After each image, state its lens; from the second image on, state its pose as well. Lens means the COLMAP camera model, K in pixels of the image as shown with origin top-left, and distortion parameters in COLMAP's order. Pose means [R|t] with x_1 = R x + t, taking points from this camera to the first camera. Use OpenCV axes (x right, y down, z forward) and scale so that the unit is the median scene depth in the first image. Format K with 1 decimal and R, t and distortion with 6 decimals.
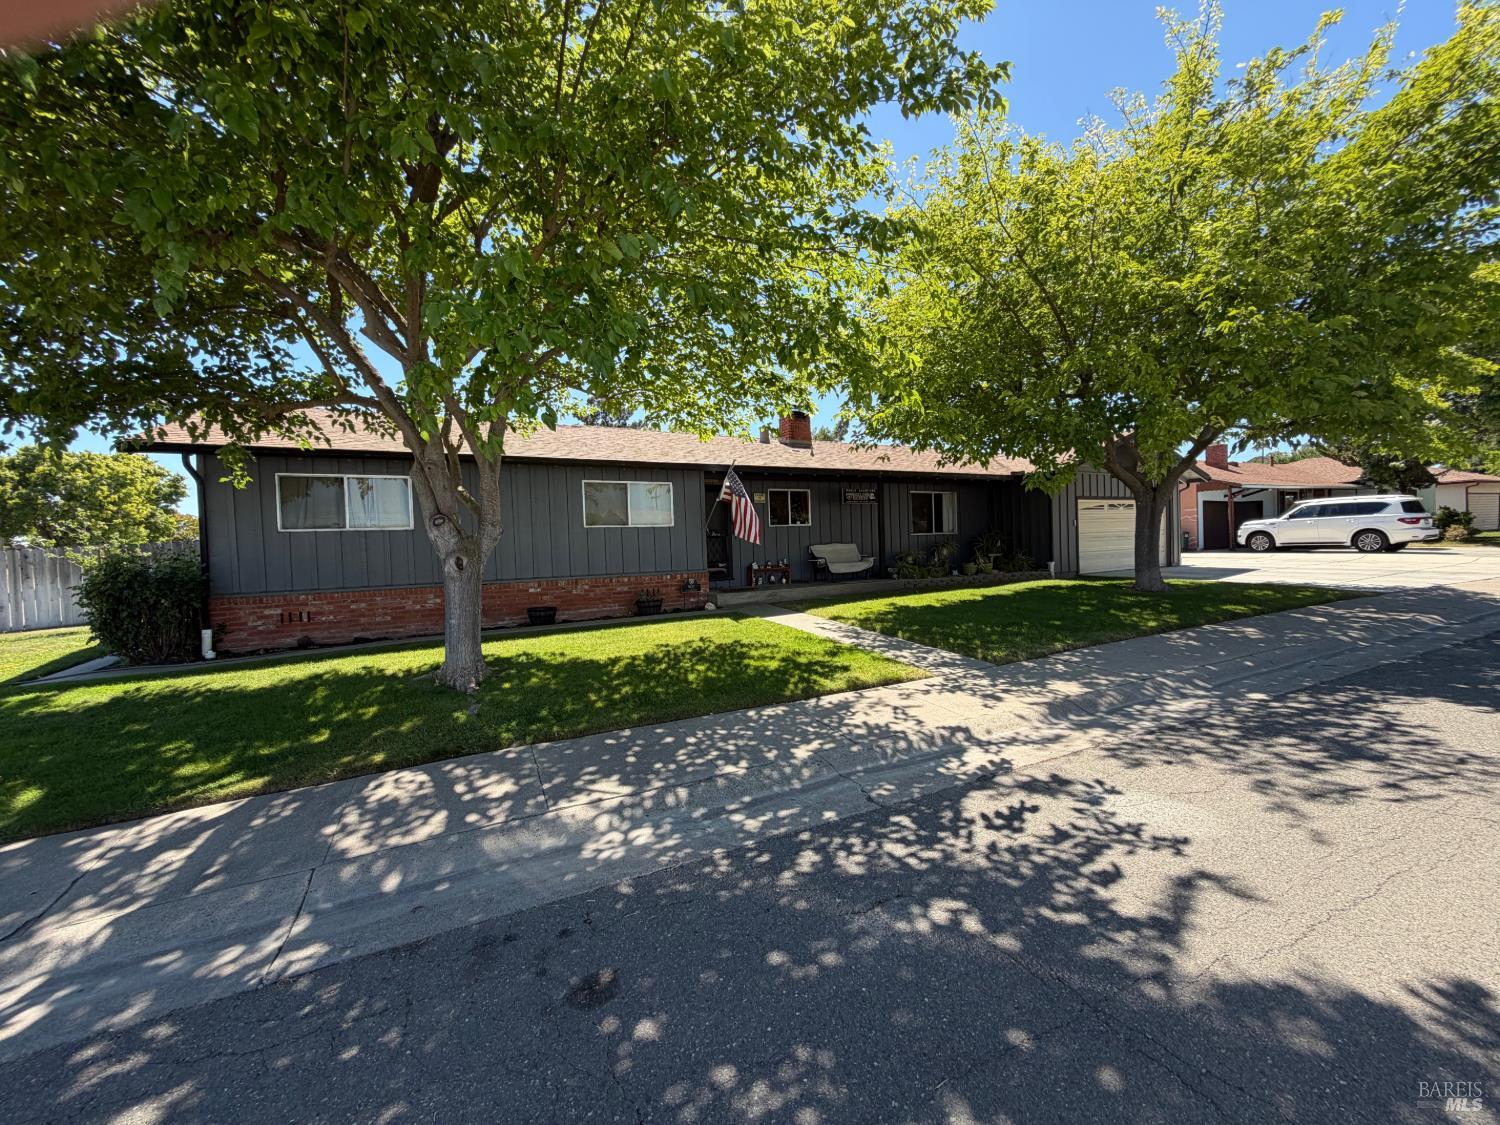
lens RADIAL K [[596.3, 0, 757.0], [0, 596.3, 559.6], [0, 0, 1]] dist [0.001004, 0.000983]
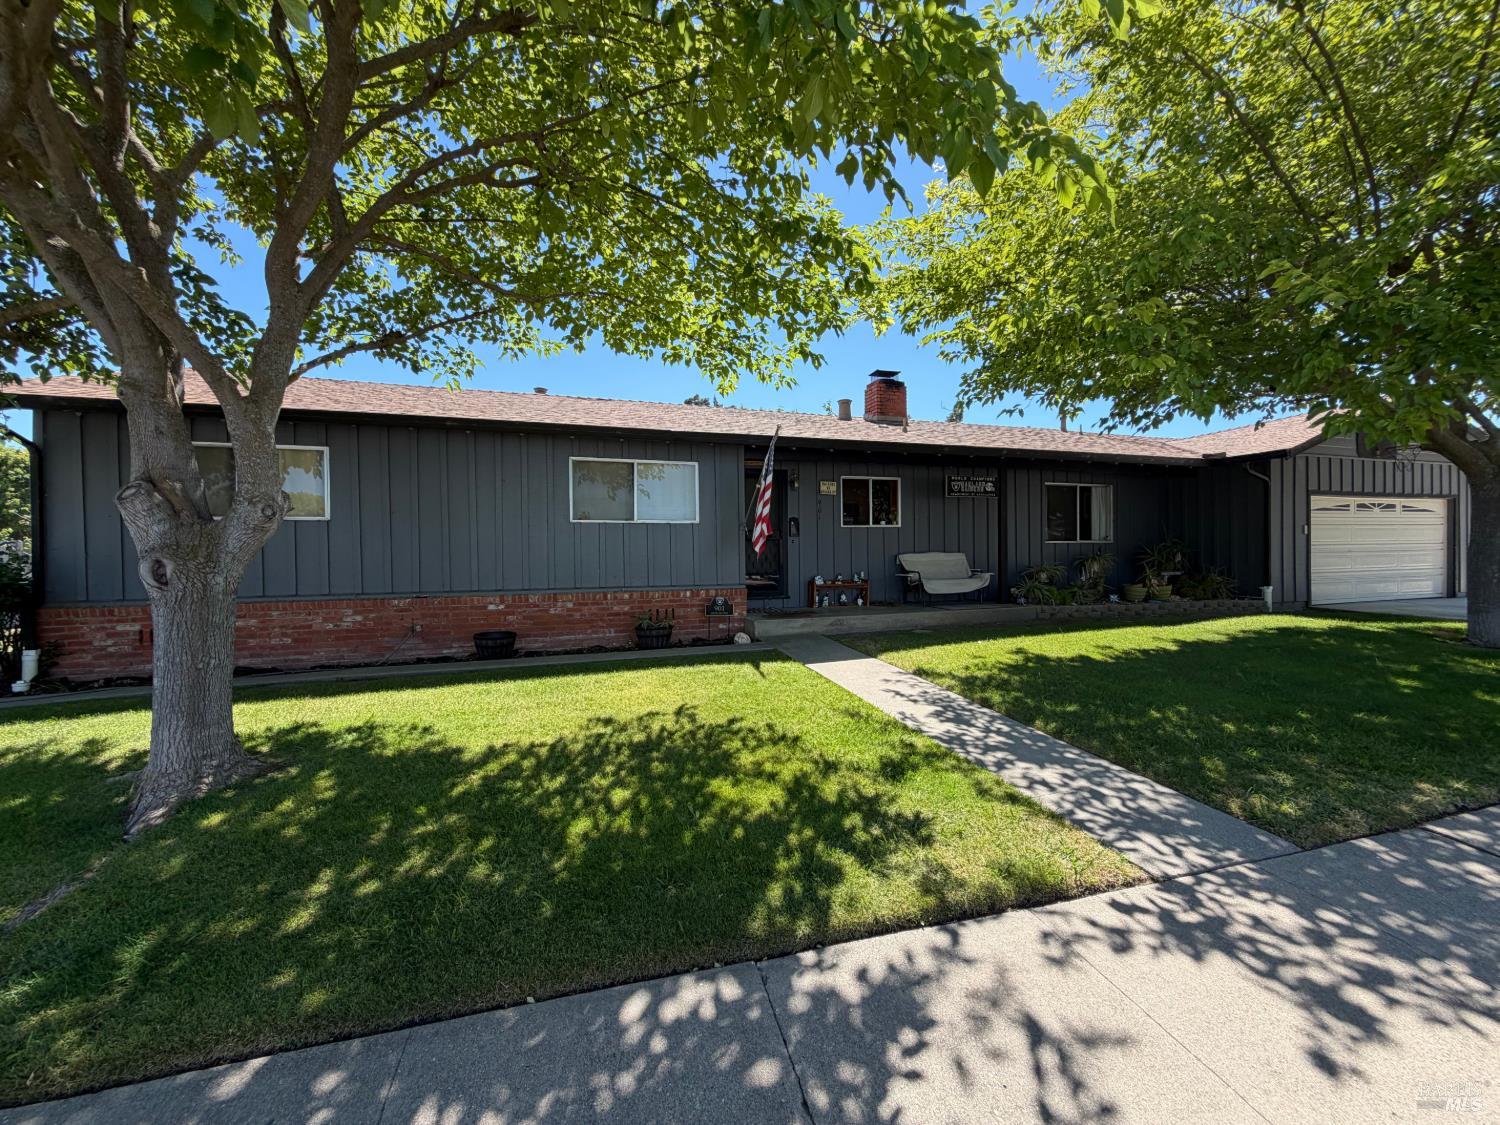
lens RADIAL K [[596.3, 0, 757.7], [0, 596.3, 557.1], [0, 0, 1]] dist [0.001004, 0.000983]
pose [[0.983859, 0.023540, -0.177392, 0.064130], [-0.026208, 0.999576, -0.012714, -0.008442], [0.177017, 0.017158, 0.984058, 0.330038]]
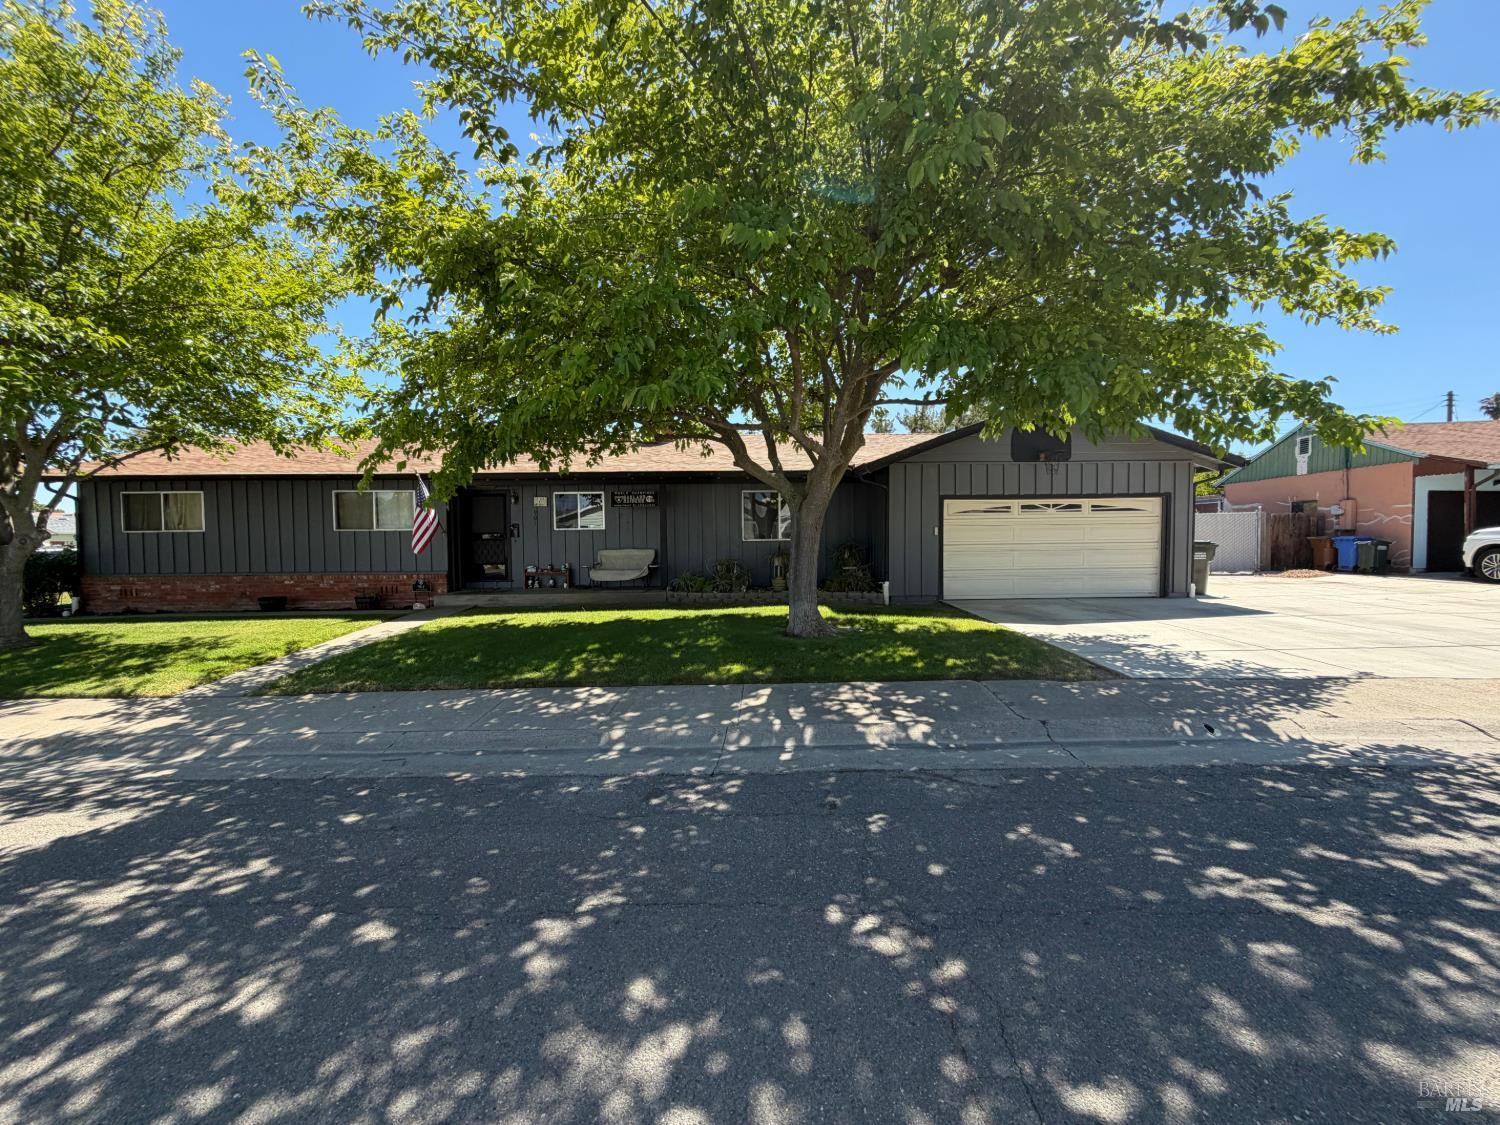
lens RADIAL K [[596.3, 0, 747.3], [0, 596.3, 561.0], [0, 0, 1]] dist [0.001004, 0.000983]
pose [[0.887080, 0.045332, -0.459384, 0.976684], [-0.032238, 0.998820, 0.036310, -0.064176], [0.460489, -0.017400, 0.887495, 0.335595]]
